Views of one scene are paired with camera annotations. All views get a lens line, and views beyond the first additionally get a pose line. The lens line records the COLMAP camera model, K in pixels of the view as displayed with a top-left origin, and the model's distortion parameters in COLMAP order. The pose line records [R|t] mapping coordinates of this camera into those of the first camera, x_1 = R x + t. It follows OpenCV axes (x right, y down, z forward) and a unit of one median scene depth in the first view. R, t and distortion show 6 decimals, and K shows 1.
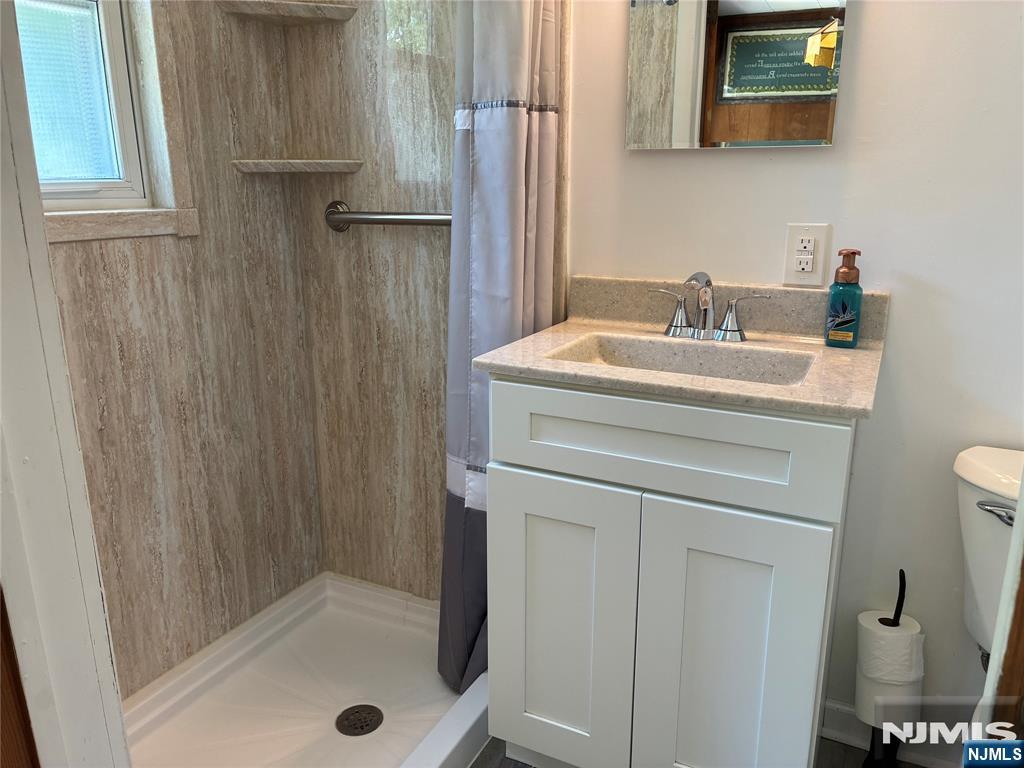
lens RADIAL K [[779.9, 0, 512.0], [0, 779.9, 384.0], [0, 0, 1]] dist [0.035456, -0.001537]
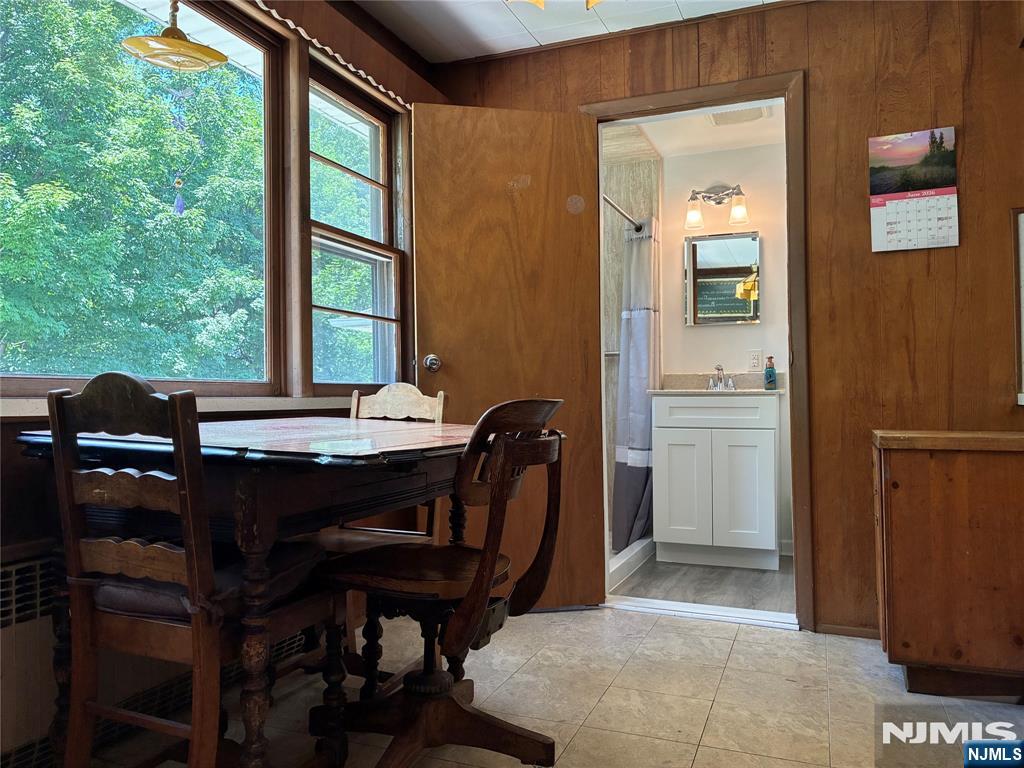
lens RADIAL K [[779.9, 0, 512.0], [0, 779.9, 384.0], [0, 0, 1]] dist [0.035456, -0.001537]
pose [[0.997454, -0.004683, 0.071162, -0.648003], [0.023966, 0.961818, -0.272637, 0.620674], [-0.067169, 0.273648, 0.959482, -1.502072]]
